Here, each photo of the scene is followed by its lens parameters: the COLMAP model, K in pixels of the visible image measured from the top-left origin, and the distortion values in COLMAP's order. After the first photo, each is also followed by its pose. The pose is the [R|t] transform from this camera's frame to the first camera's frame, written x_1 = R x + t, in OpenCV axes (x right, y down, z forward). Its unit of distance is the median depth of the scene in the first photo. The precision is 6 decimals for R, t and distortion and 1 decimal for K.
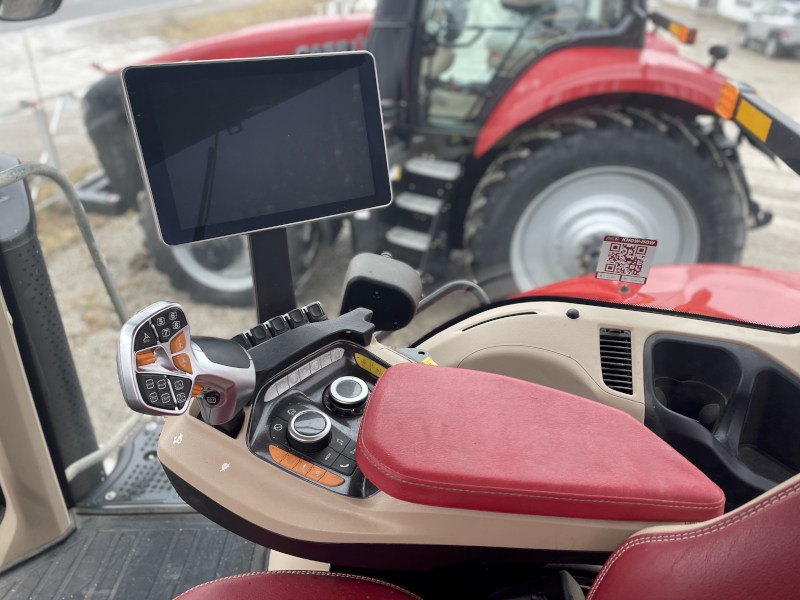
lens RADIAL K [[605.5, 0, 402.5], [0, 605.5, 293.8], [0, 0, 1]] dist [0.083384, -0.110862]
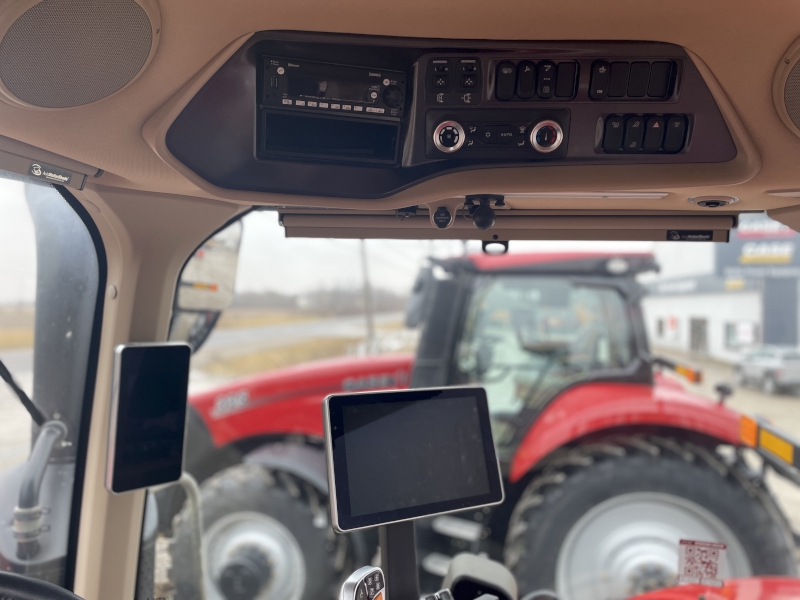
lens RADIAL K [[605.5, 0, 402.5], [0, 605.5, 293.8], [0, 0, 1]] dist [0.083384, -0.110862]
pose [[0.999713, 0.003880, -0.023657, -0.043578], [-0.015232, 0.864841, -0.501815, 0.025114], [0.018512, 0.502031, 0.864651, -0.064331]]
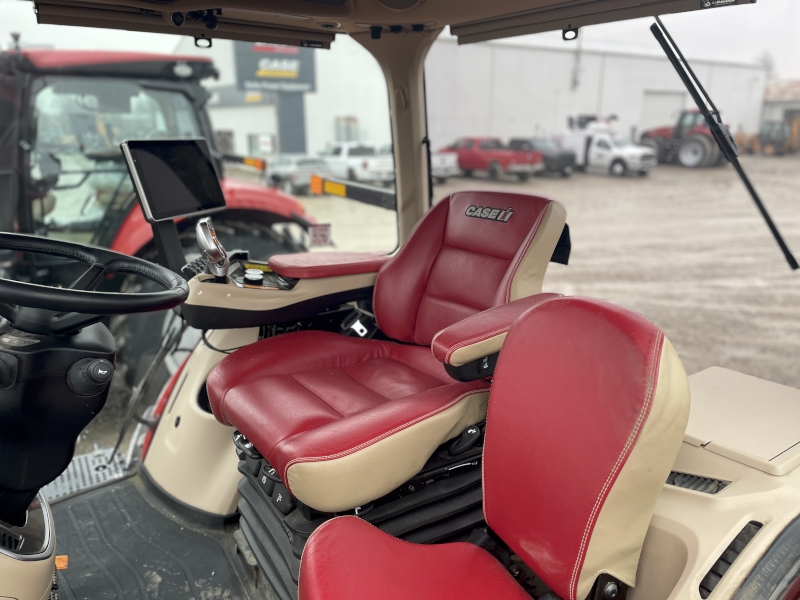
lens RADIAL K [[605.5, 0, 402.5], [0, 605.5, 293.8], [0, 0, 1]] dist [0.083384, -0.110862]
pose [[0.761586, -0.183102, 0.621659, -0.181981], [0.321398, 0.939693, -0.116965, 0.112875], [-0.562752, 0.288879, 0.774506, -0.176449]]
